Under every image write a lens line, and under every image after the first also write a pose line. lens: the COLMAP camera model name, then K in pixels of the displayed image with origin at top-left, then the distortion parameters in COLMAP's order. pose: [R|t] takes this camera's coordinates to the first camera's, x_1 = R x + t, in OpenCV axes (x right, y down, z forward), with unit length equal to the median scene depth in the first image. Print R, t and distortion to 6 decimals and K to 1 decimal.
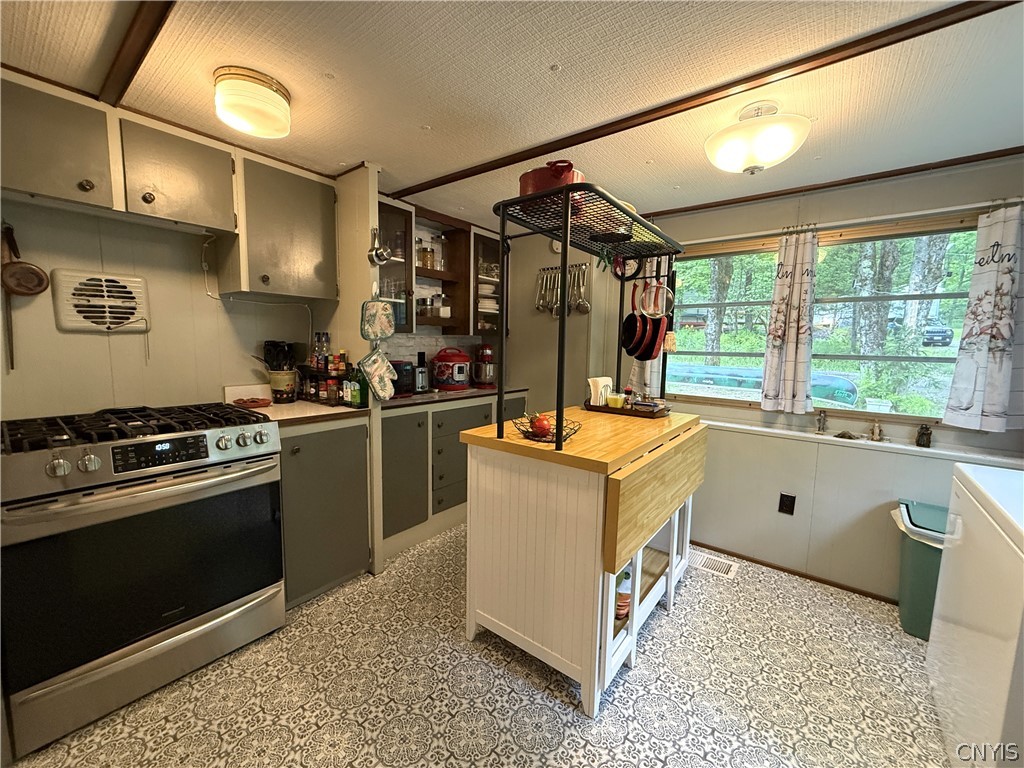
lens RADIAL K [[407.9, 0, 509.3], [0, 407.9, 384.9], [0, 0, 1]] dist [-0.005675, 0.000940]
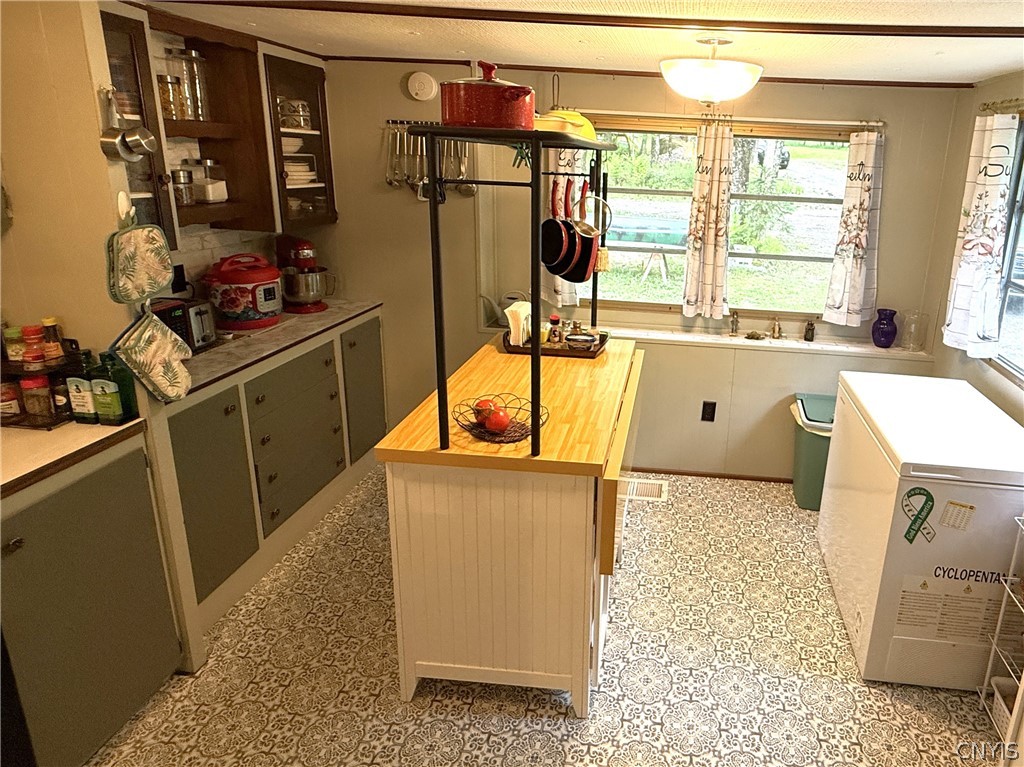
lens RADIAL K [[588.0, 0, 650.4], [0, 588.0, 306.8], [0, 0, 1]] dist [-0.007171, 0.000856]
pose [[0.819622, -0.118219, 0.560574, -0.205289], [0.025184, 0.984967, 0.170898, -0.213579], [-0.572350, -0.125955, 0.810278, -0.030059]]
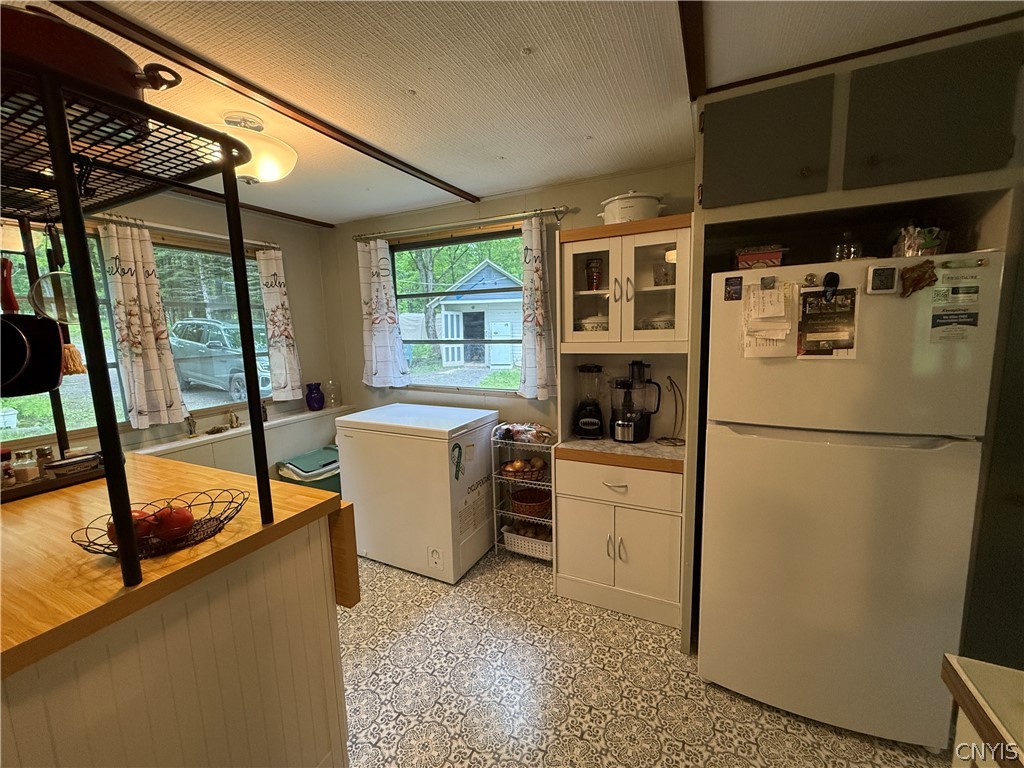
lens RADIAL K [[407.9, 0, 512.5], [0, 407.9, 383.4], [0, 0, 1]] dist [-0.005675, 0.000940]
pose [[-0.227329, -0.142072, 0.963399, -0.402927], [0.124422, 0.976955, 0.173431, -0.093533], [-0.965837, 0.159294, -0.204413, 0.458034]]
